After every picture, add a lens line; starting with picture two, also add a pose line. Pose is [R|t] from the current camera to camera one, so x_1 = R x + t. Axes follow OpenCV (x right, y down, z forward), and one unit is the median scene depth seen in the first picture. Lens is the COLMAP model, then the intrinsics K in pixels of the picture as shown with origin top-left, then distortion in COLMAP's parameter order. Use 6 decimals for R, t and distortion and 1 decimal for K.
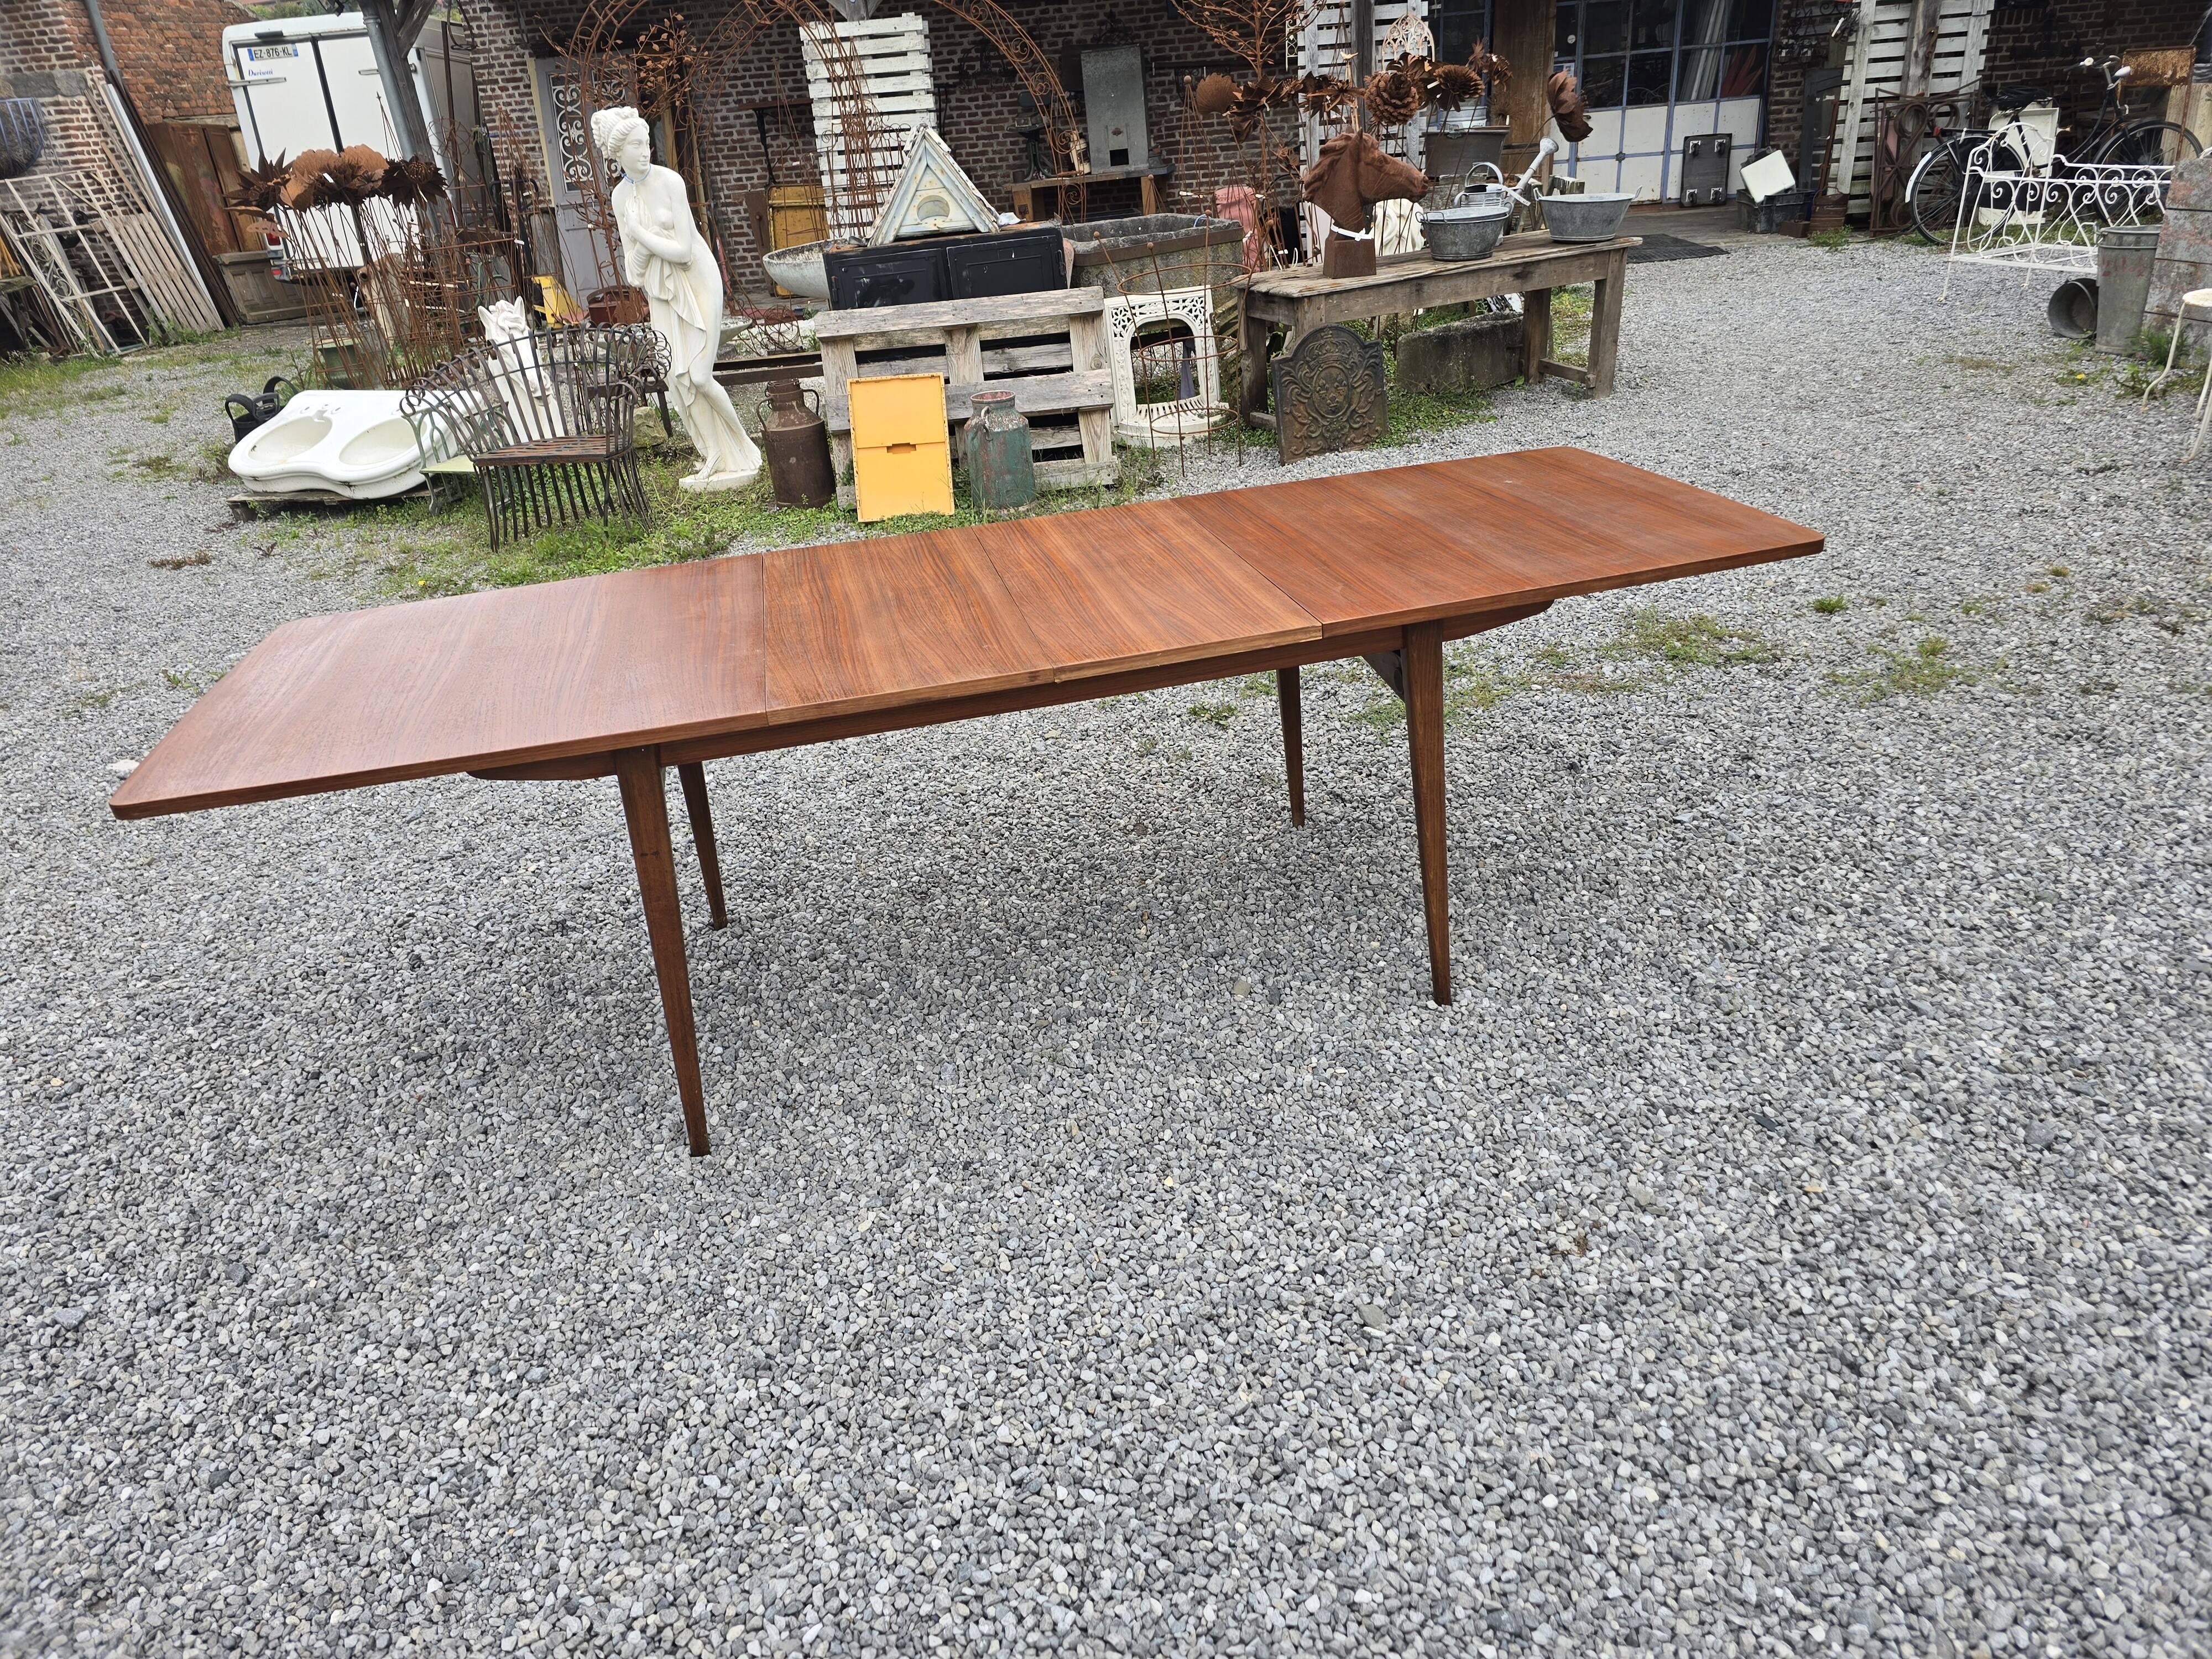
lens RADIAL K [[1482.7, 0, 1103.8], [0, 1482.7, 791.2], [0, 0, 1]] dist [0.067960, -0.066221]
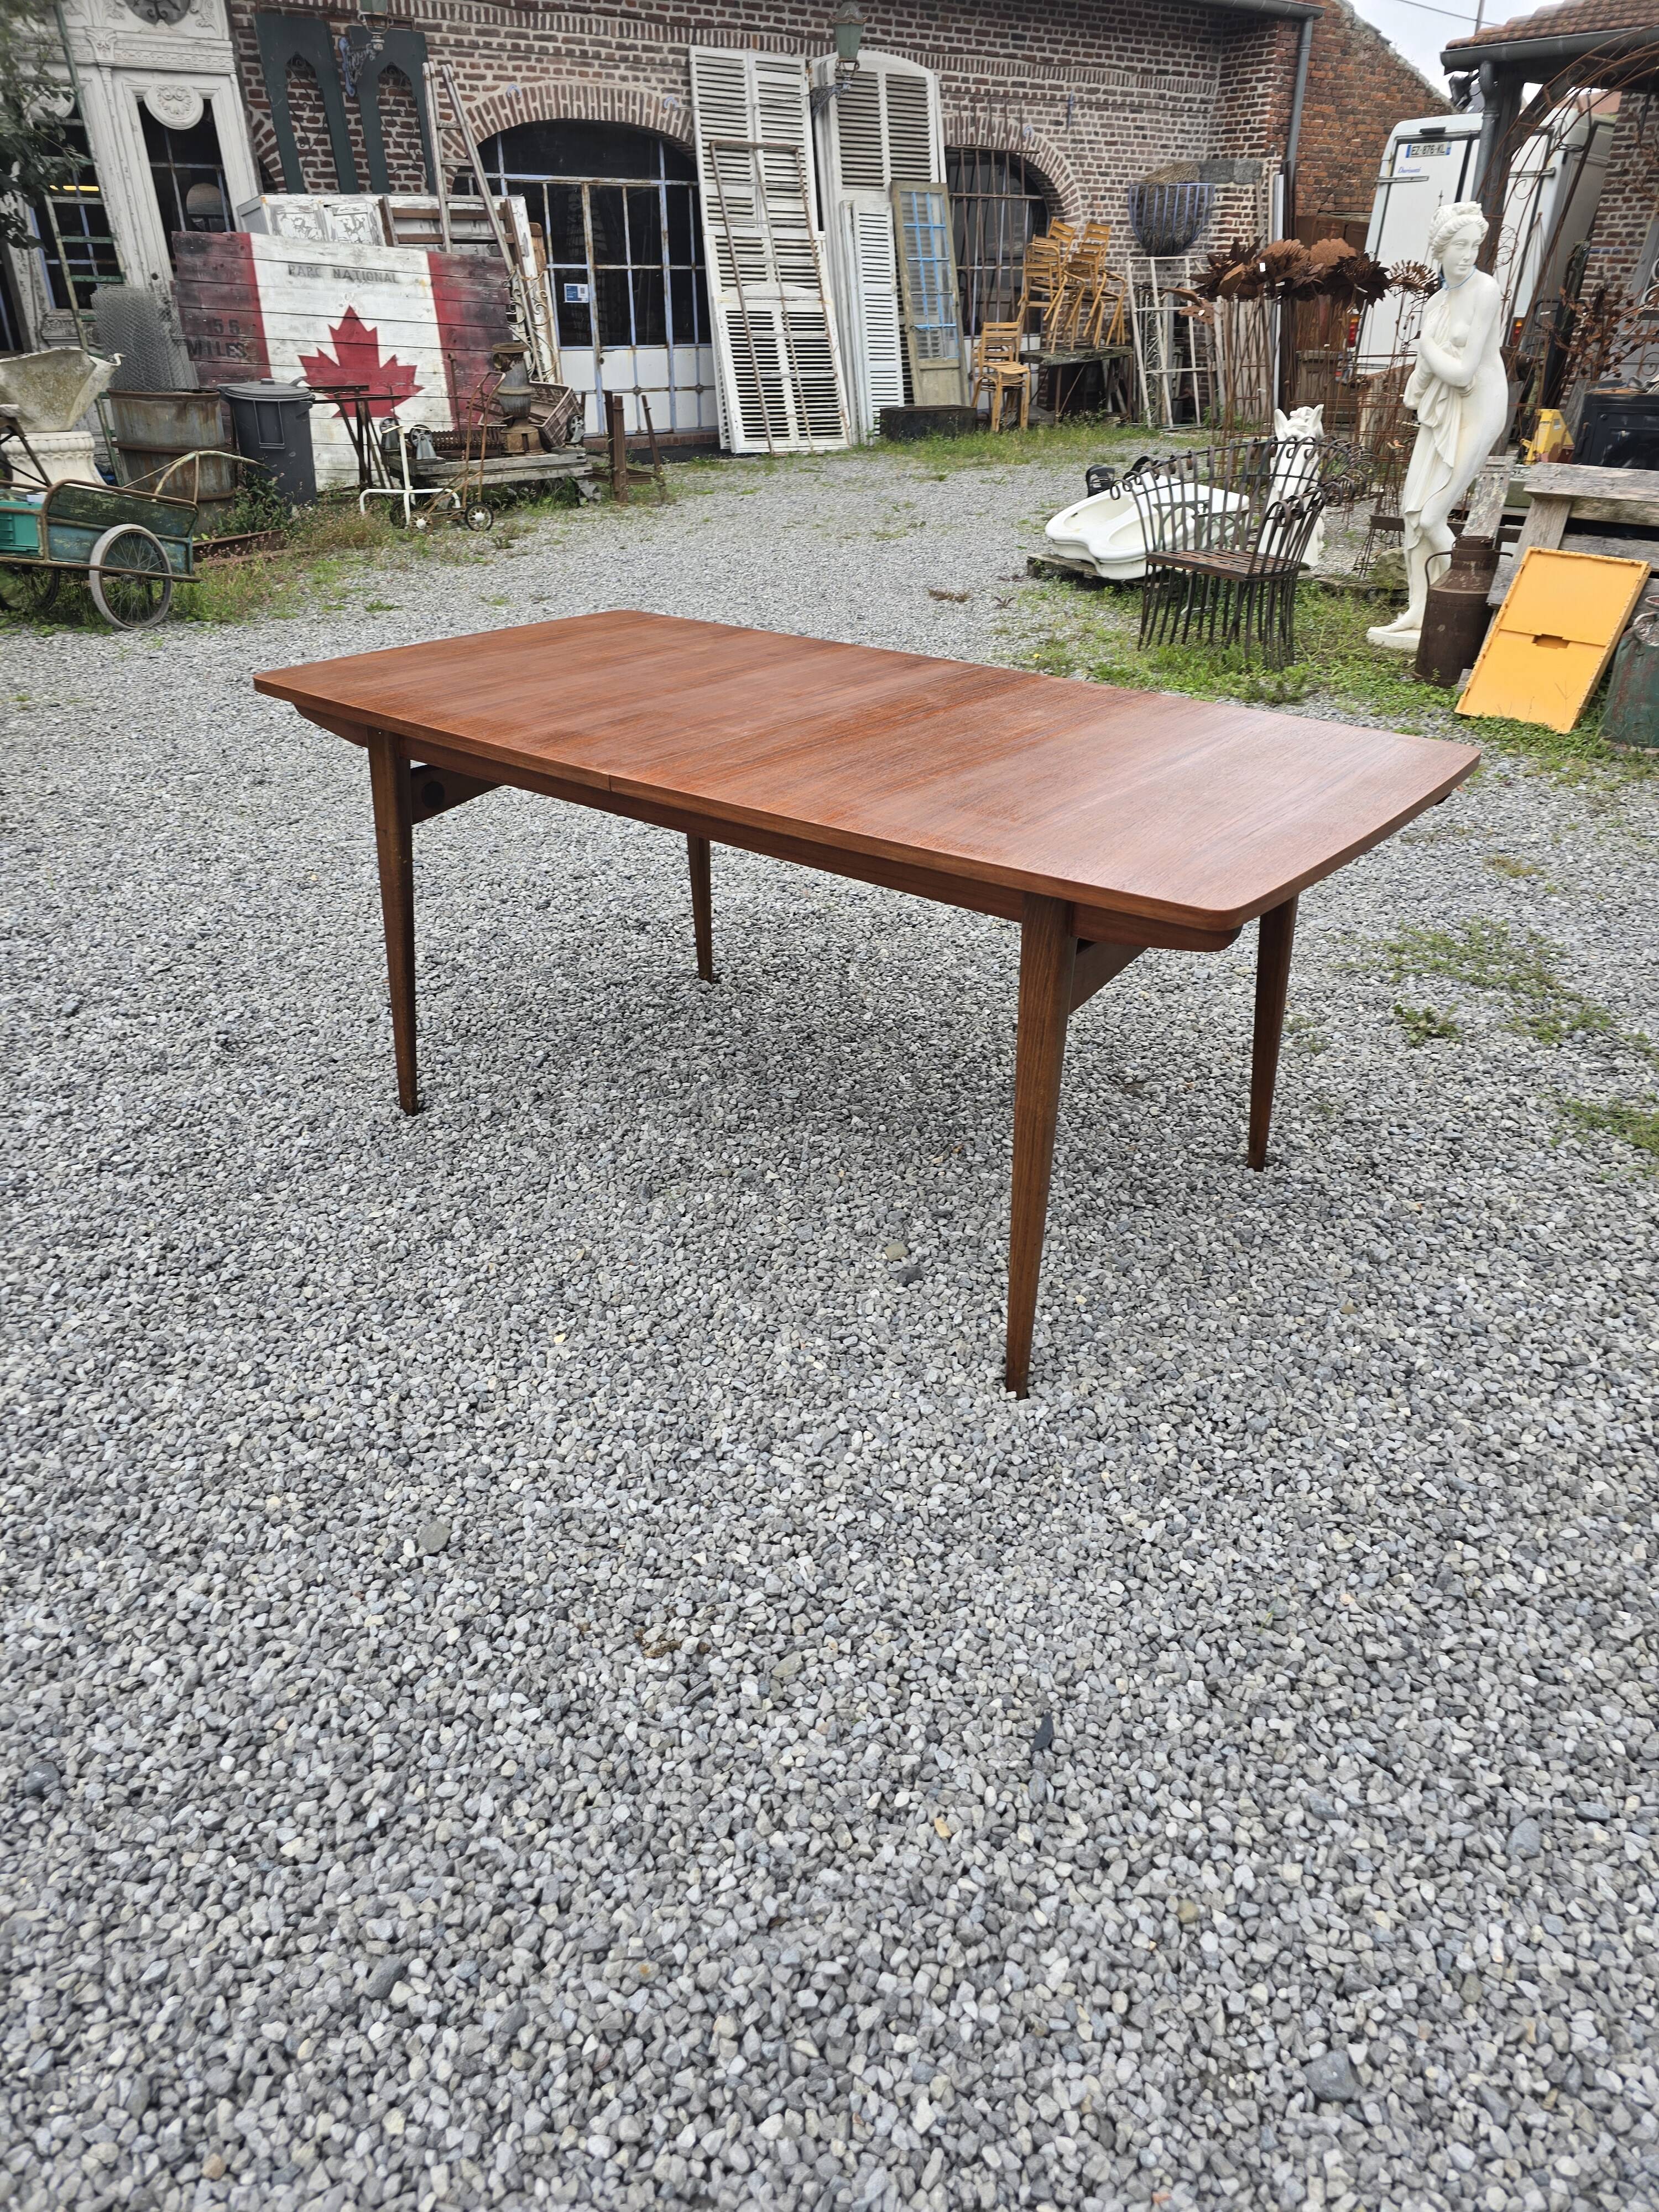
lens RADIAL K [[1500.0, 0, 857.6], [0, 1500.0, 1070.9], [0, 0, 1]] dist [0.064298, -0.060949]
pose [[0.648699, 0.423595, -0.632263, 0.572952], [-0.372656, 0.901169, 0.221410, -0.140065], [0.663564, 0.091988, 0.742443, 0.341455]]
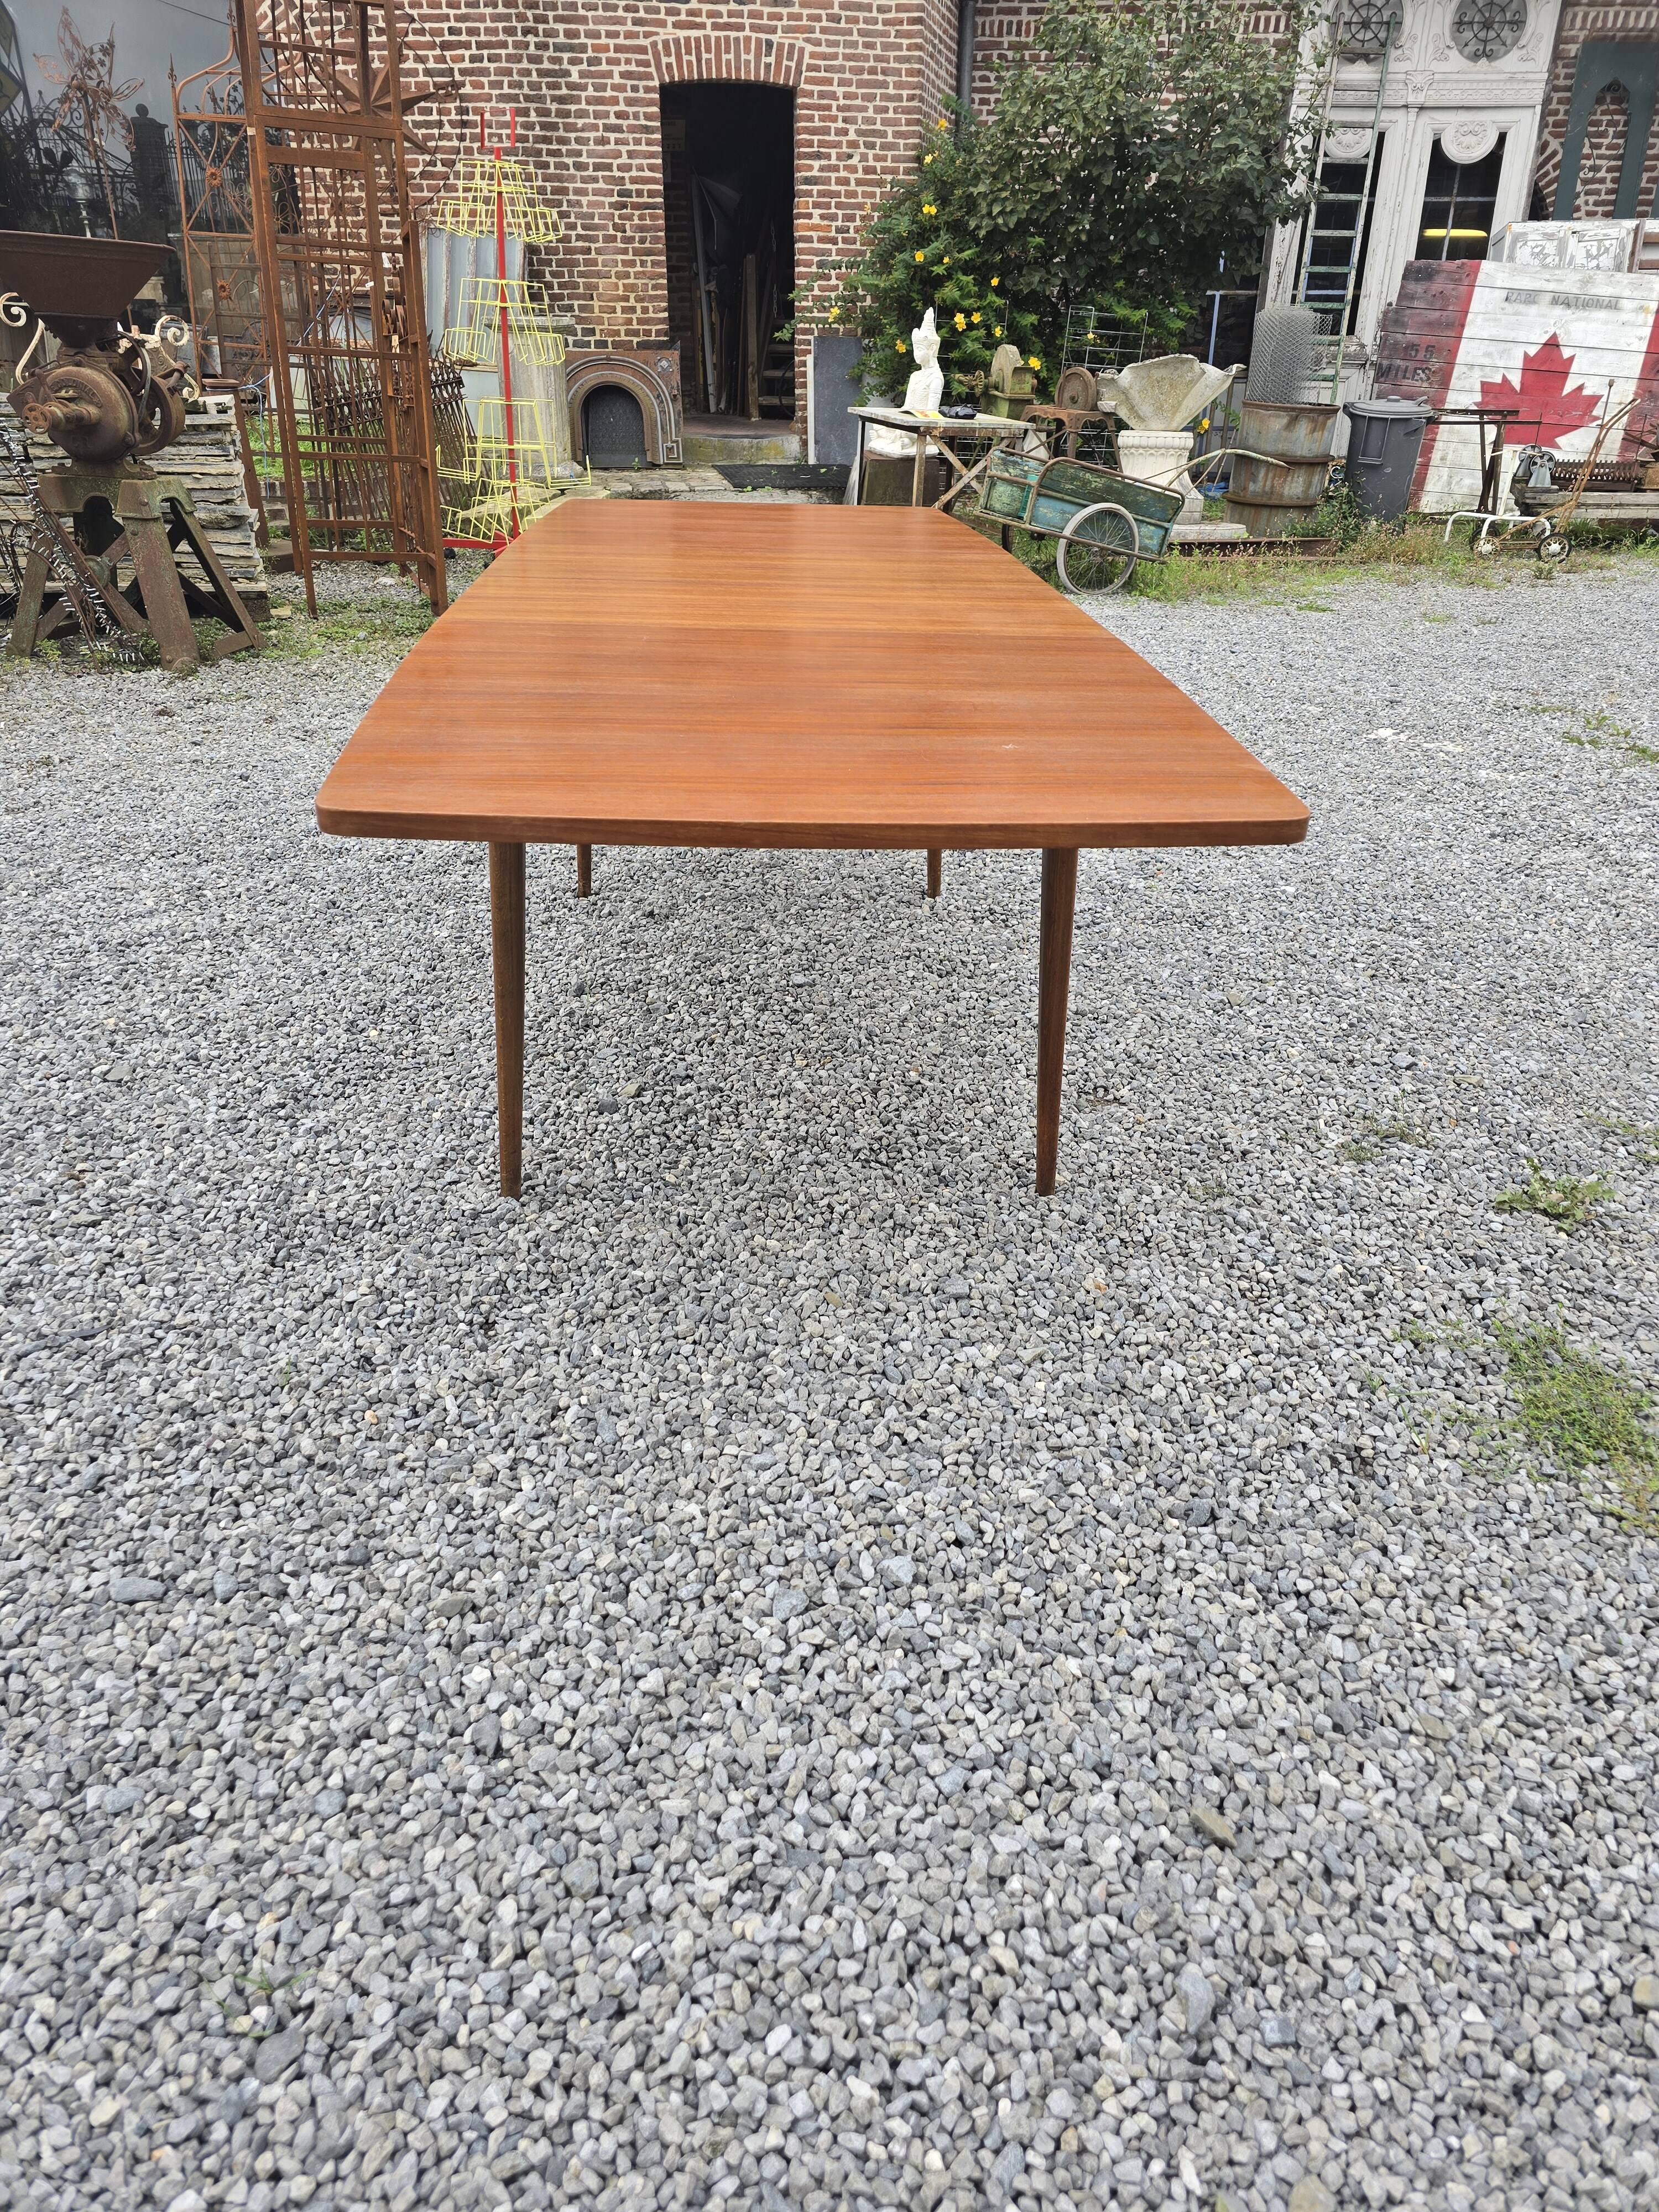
lens RADIAL K [[1500.0, 0, 857.6], [0, 1500.0, 1070.9], [0, 0, 1]] dist [0.064298, -0.060949]
pose [[-0.124858, 0.507517, -0.852547, 0.831258], [-0.425629, 0.748791, 0.508086, -0.389697], [0.896242, 0.426308, 0.122521, 1.007173]]
